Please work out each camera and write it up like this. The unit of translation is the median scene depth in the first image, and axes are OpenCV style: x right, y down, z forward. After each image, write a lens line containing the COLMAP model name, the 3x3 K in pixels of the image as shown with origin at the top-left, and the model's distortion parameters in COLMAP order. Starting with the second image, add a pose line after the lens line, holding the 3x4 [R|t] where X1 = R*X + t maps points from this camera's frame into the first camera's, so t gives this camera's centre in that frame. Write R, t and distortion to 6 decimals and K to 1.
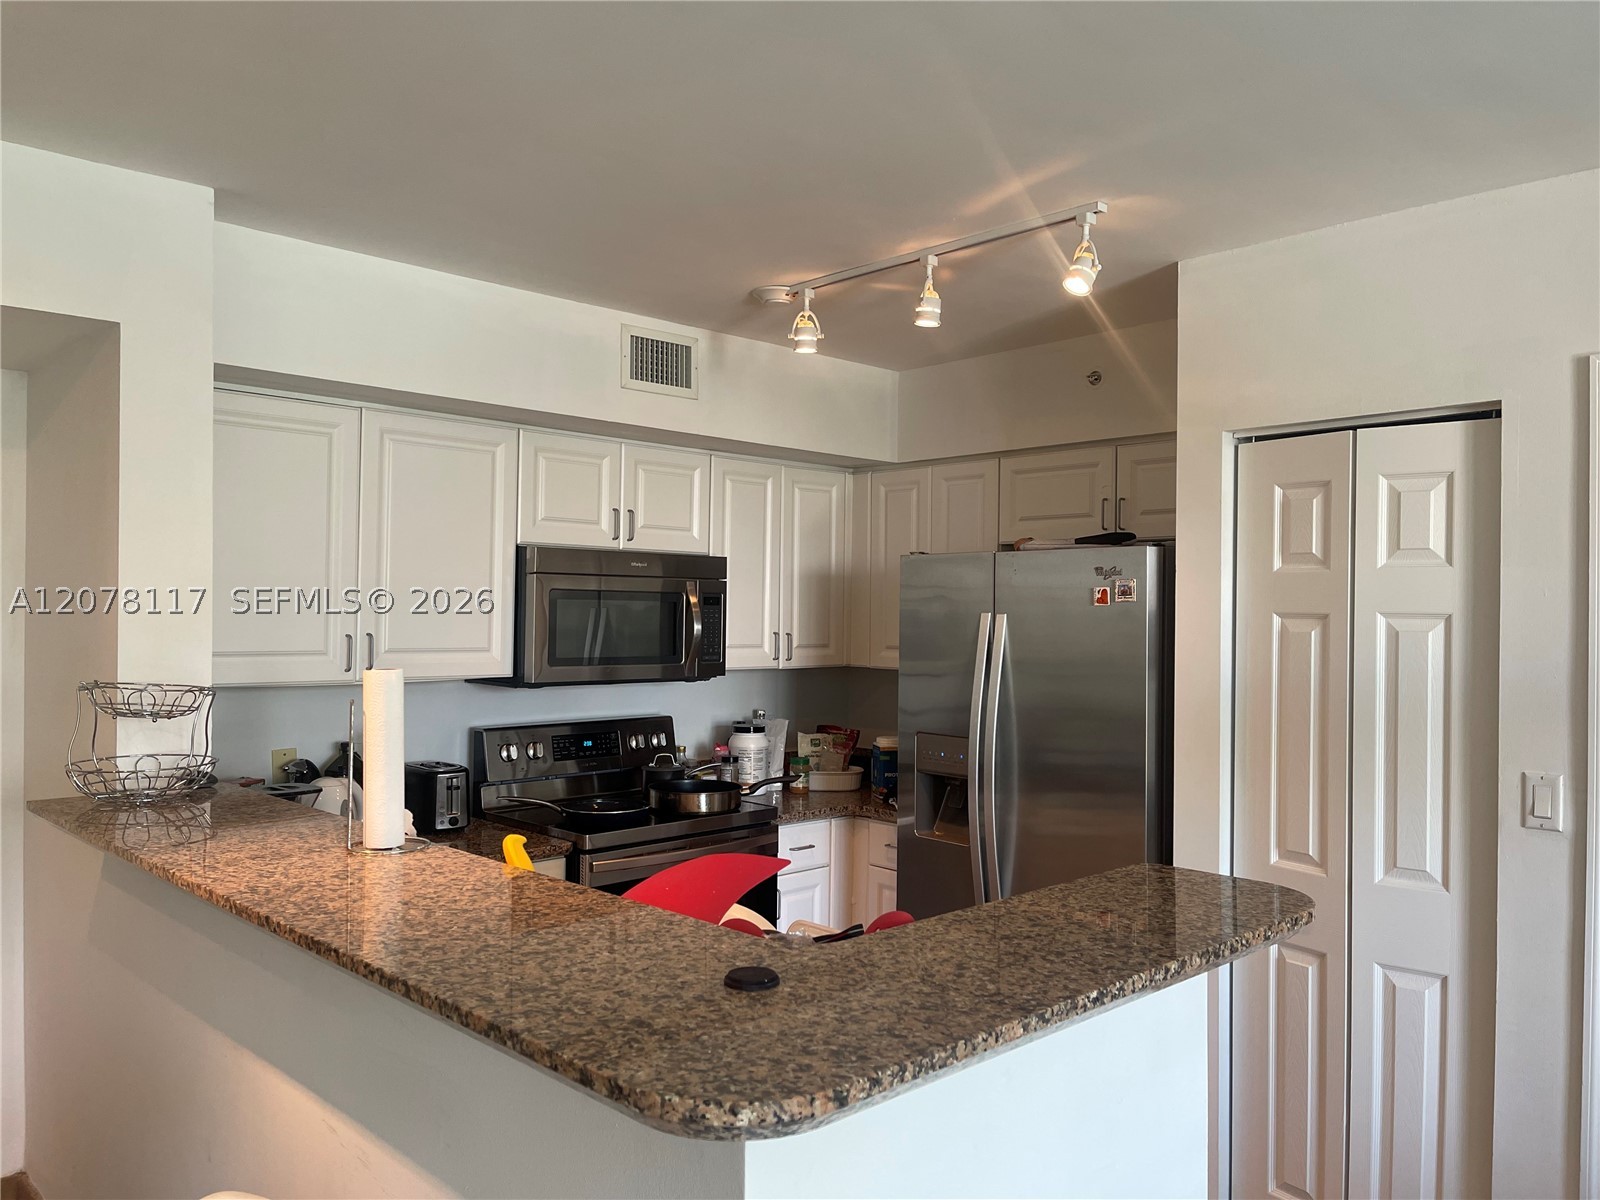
lens RADIAL K [[1207.4, 0, 790.8], [0, 1207.4, 600.9], [0, 0, 1]] dist [0.073017, -0.086158]
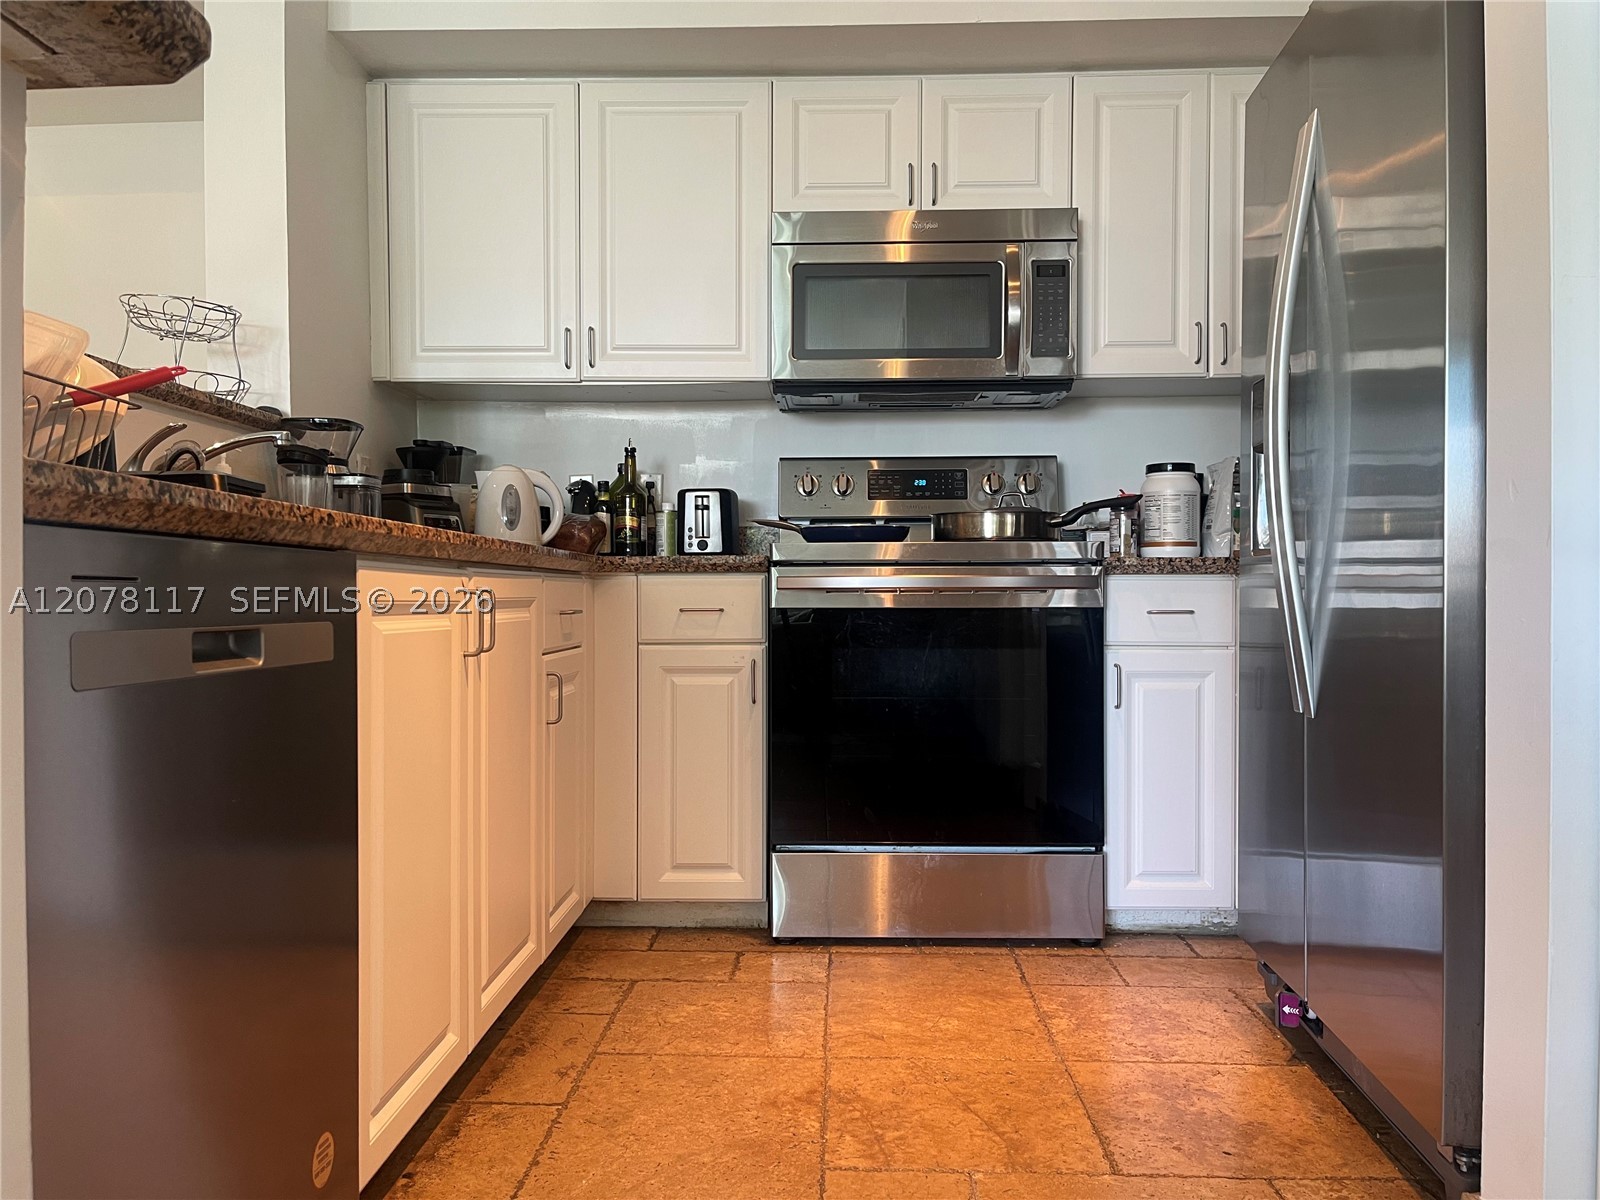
lens RADIAL K [[1207.4, 0, 796.5], [0, 1207.4, 601.4], [0, 0, 1]] dist [0.073017, -0.086158]
pose [[0.705690, -0.009916, -0.708451, 0.420638], [0.017753, 0.999836, 0.003690, 0.237467], [0.708298, -0.015181, 0.705750, 0.463764]]
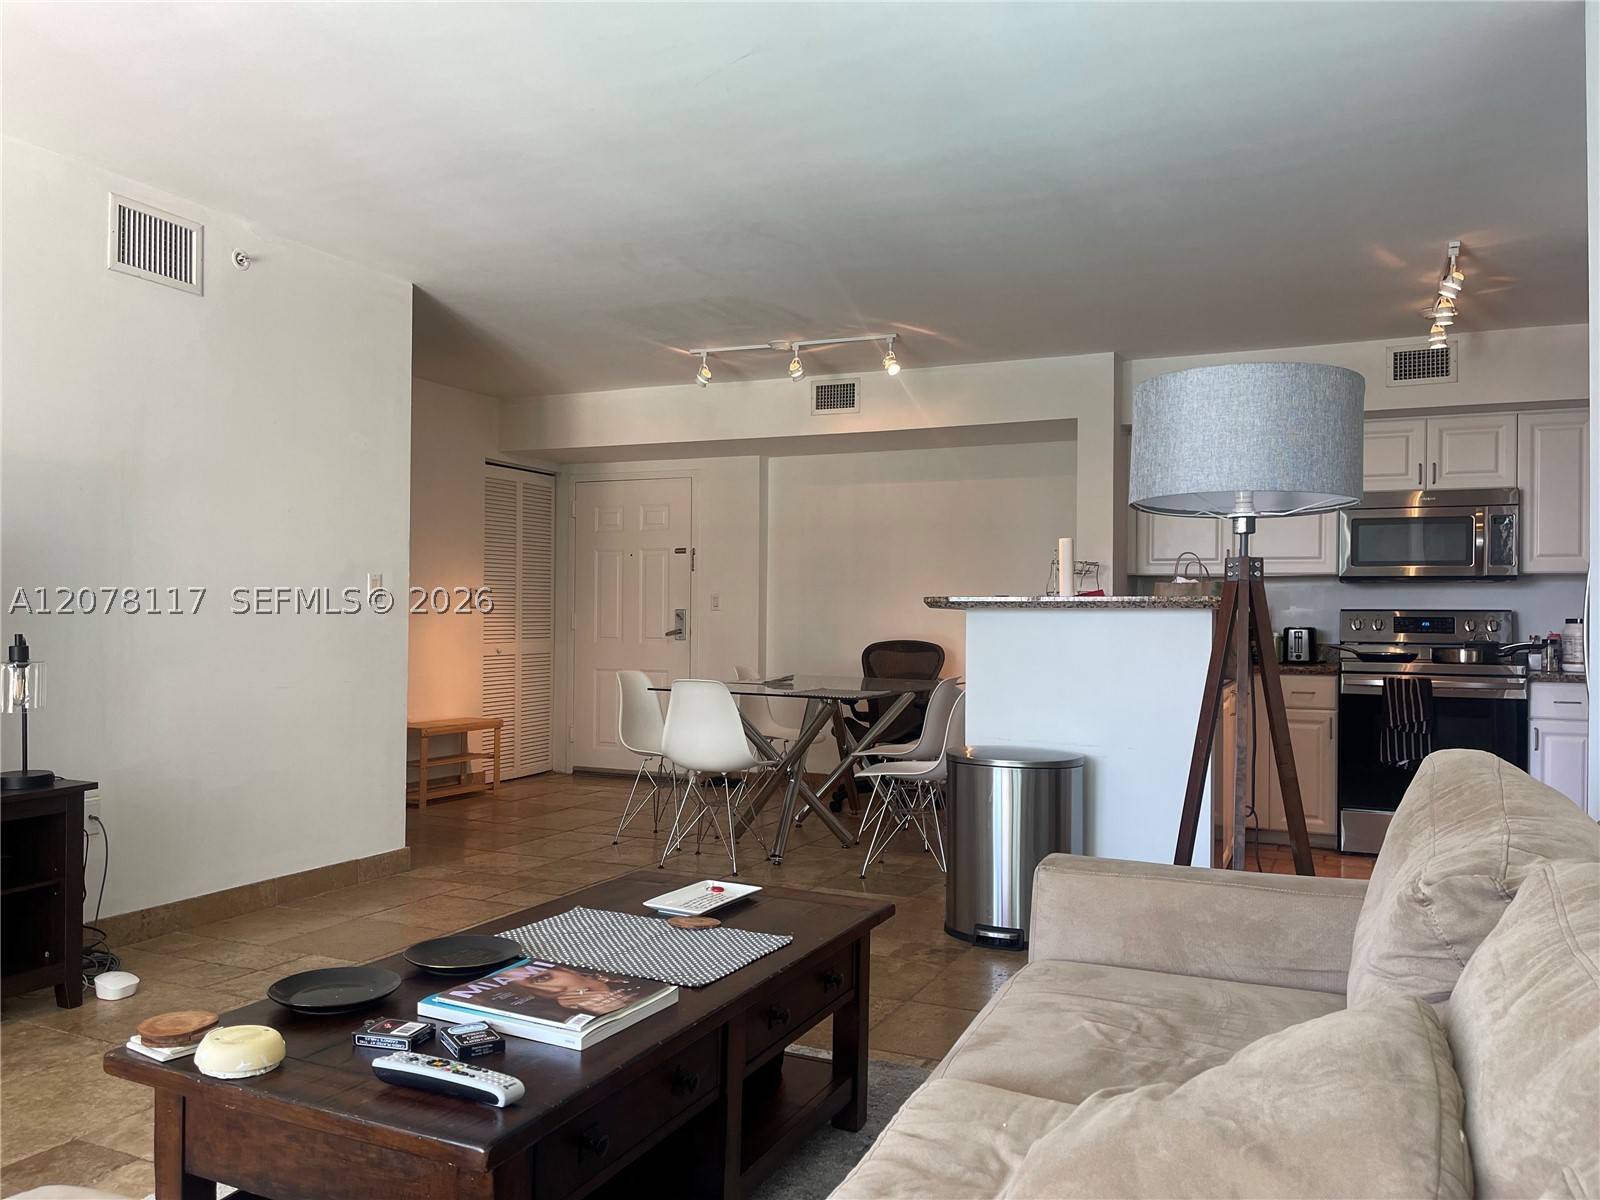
lens RADIAL K [[1207.4, 0, 795.9], [0, 1207.4, 611.2], [0, 0, 1]] dist [0.073017, -0.086158]
pose [[0.380035, -0.015423, -0.924844, 1.141531], [0.003208, 0.999877, -0.015356, 0.151654], [0.924967, 0.002869, 0.380037, -0.348975]]
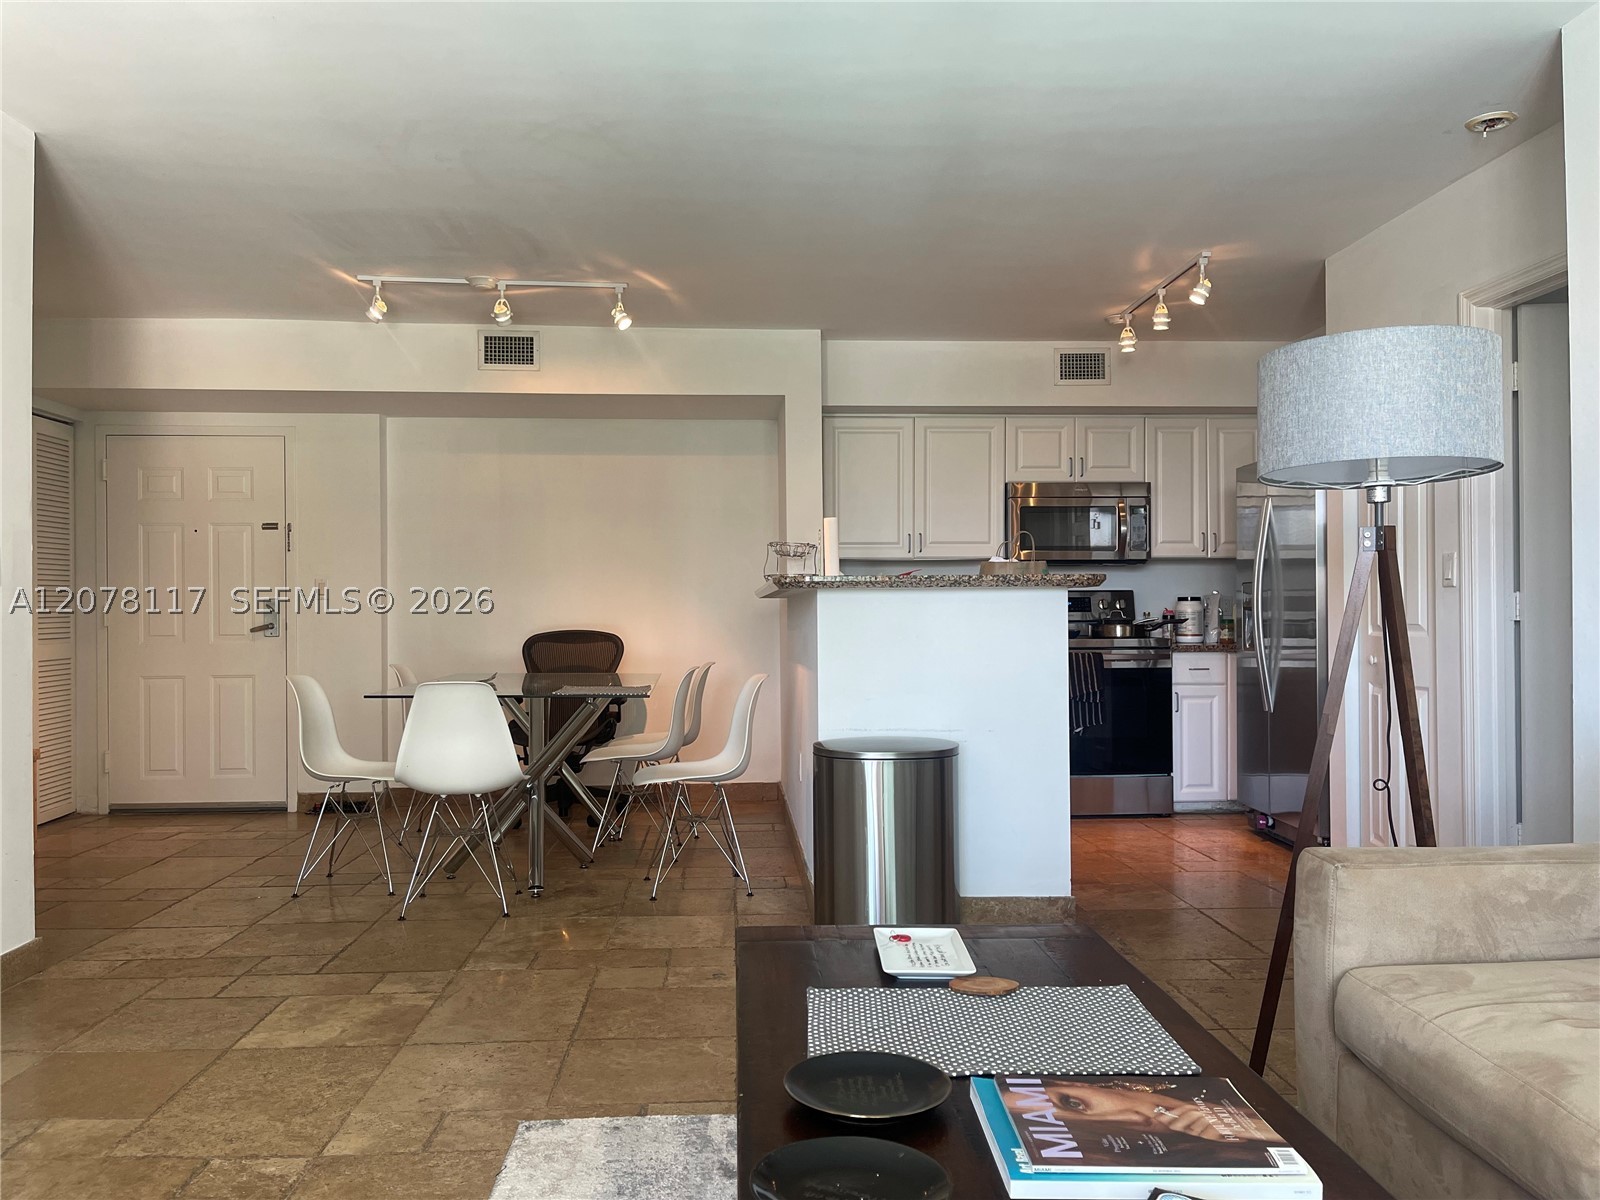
lens RADIAL K [[1207.4, 0, 799.3], [0, 1207.4, 609.9], [0, 0, 1]] dist [0.073017, -0.086158]
pose [[0.767429, -0.018741, -0.640860, 0.746258], [0.021849, 0.999757, -0.003072, 0.152763], [0.640762, -0.011645, 0.767651, -0.609713]]
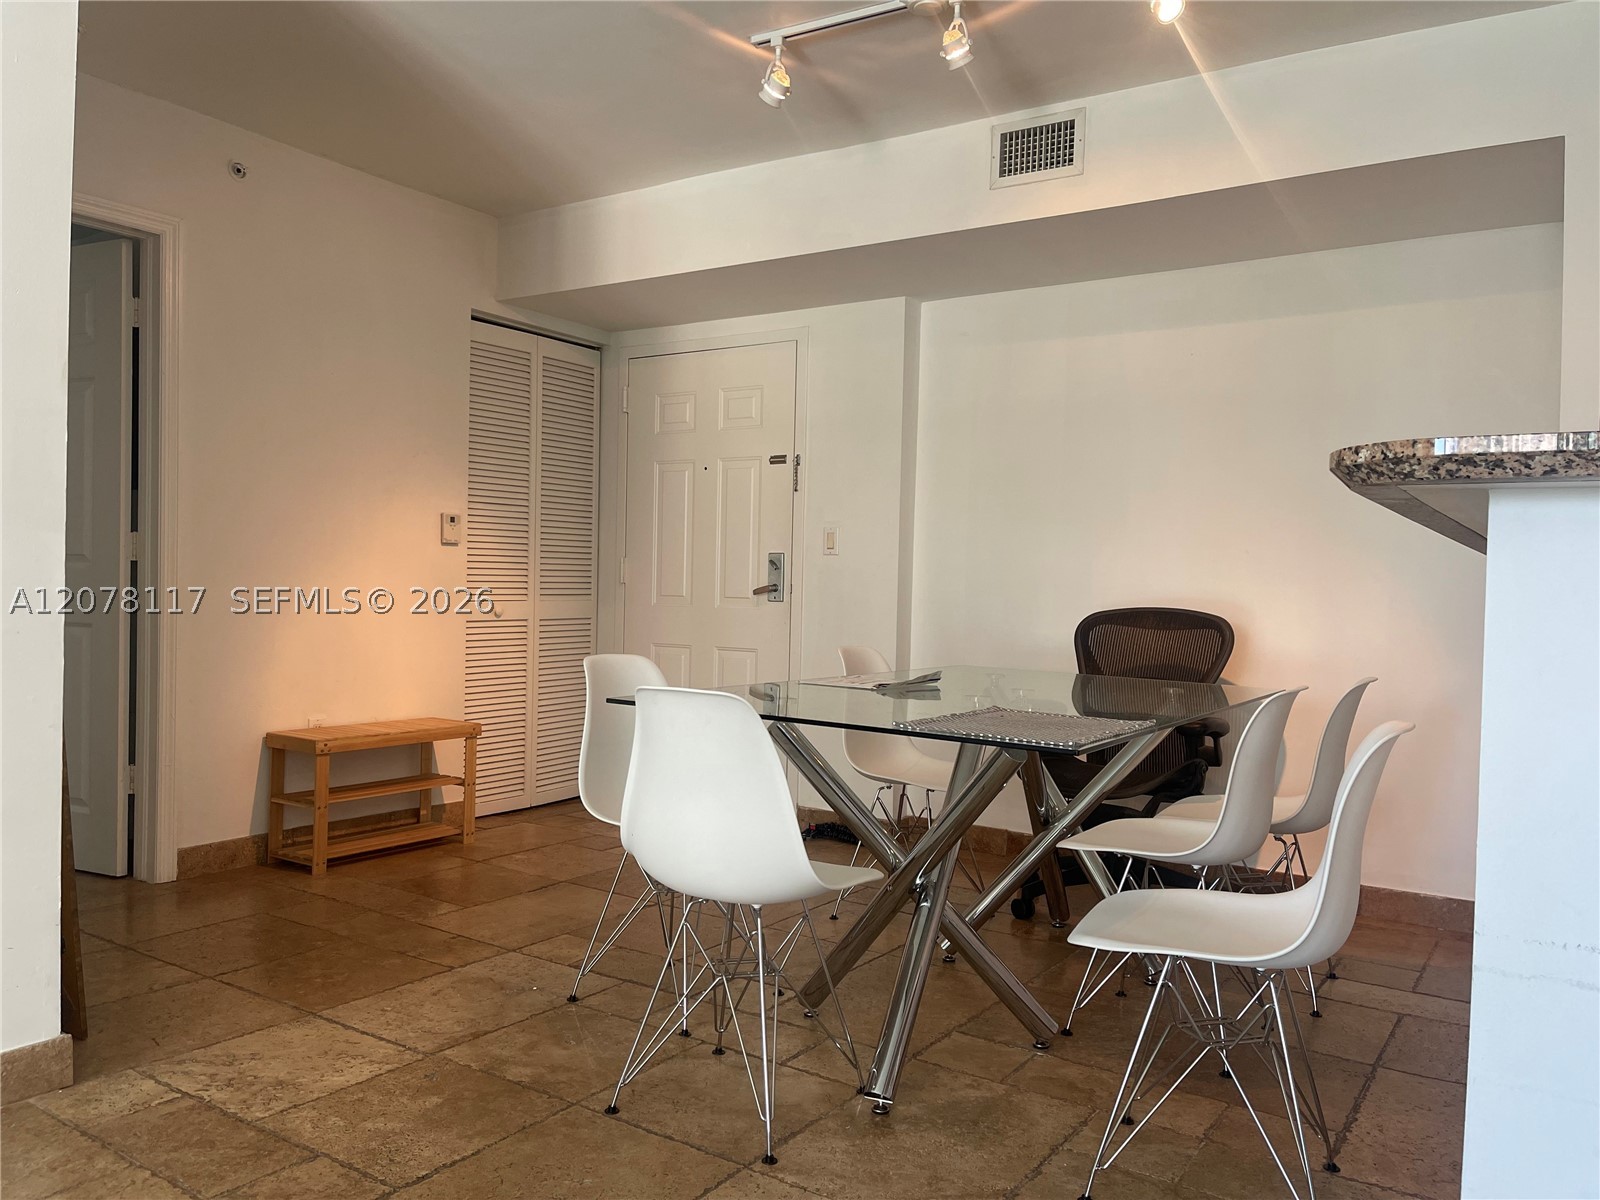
lens RADIAL K [[1207.4, 0, 783.7], [0, 1207.4, 606.4], [0, 0, 1]] dist [0.073017, -0.086158]
pose [[0.220453, 0.010414, -0.975342, 0.316622], [-0.013040, 0.999885, 0.007729, 0.165189], [0.975310, 0.011015, 0.220563, 0.024139]]
